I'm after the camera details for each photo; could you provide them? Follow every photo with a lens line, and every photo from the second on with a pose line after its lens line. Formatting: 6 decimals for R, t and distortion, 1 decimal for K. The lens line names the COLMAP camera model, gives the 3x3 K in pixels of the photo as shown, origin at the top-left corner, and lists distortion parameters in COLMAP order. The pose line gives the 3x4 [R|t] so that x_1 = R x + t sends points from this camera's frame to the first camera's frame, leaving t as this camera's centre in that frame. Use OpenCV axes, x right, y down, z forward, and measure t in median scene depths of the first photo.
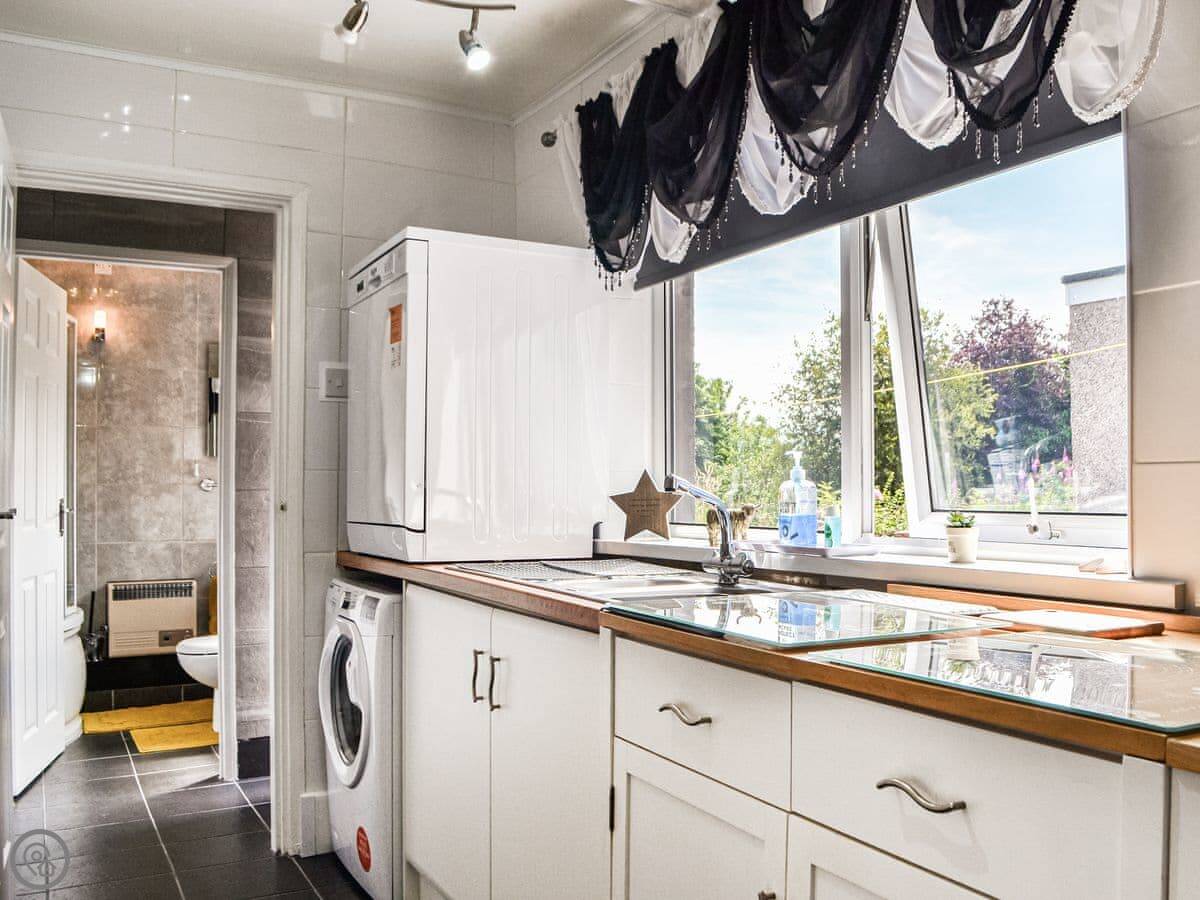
lens RADIAL K [[1047.7, 0, 621.4], [0, 1047.7, 468.8], [0, 0, 1]] dist [-0.073732, 0.003126]
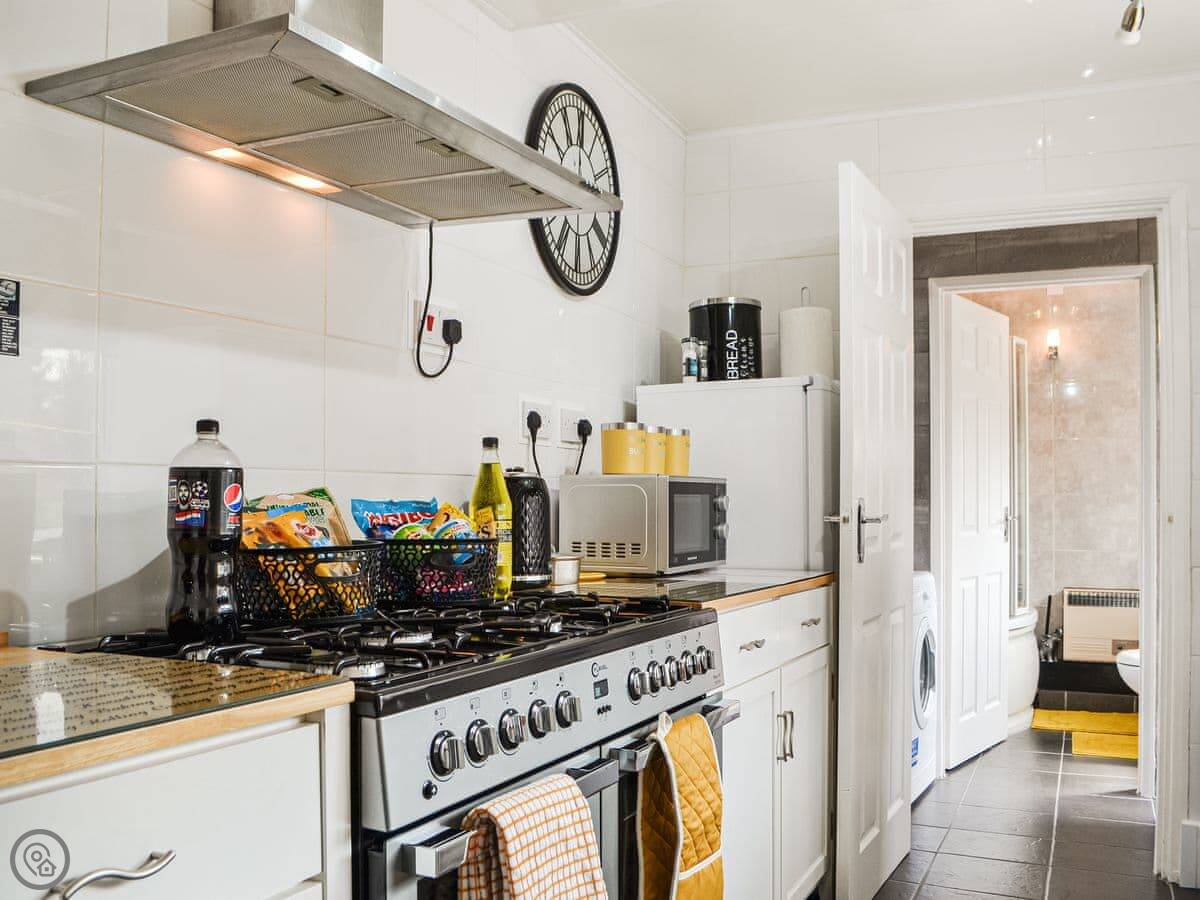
lens RADIAL K [[1047.7, 0, 621.4], [0, 1047.7, 468.8], [0, 0, 1]] dist [-0.073732, 0.003126]
pose [[0.582852, -0.012216, -0.812486, 0.099180], [0.004958, 0.999922, -0.011477, -0.001010], [0.812563, 0.002661, 0.582867, 0.020603]]
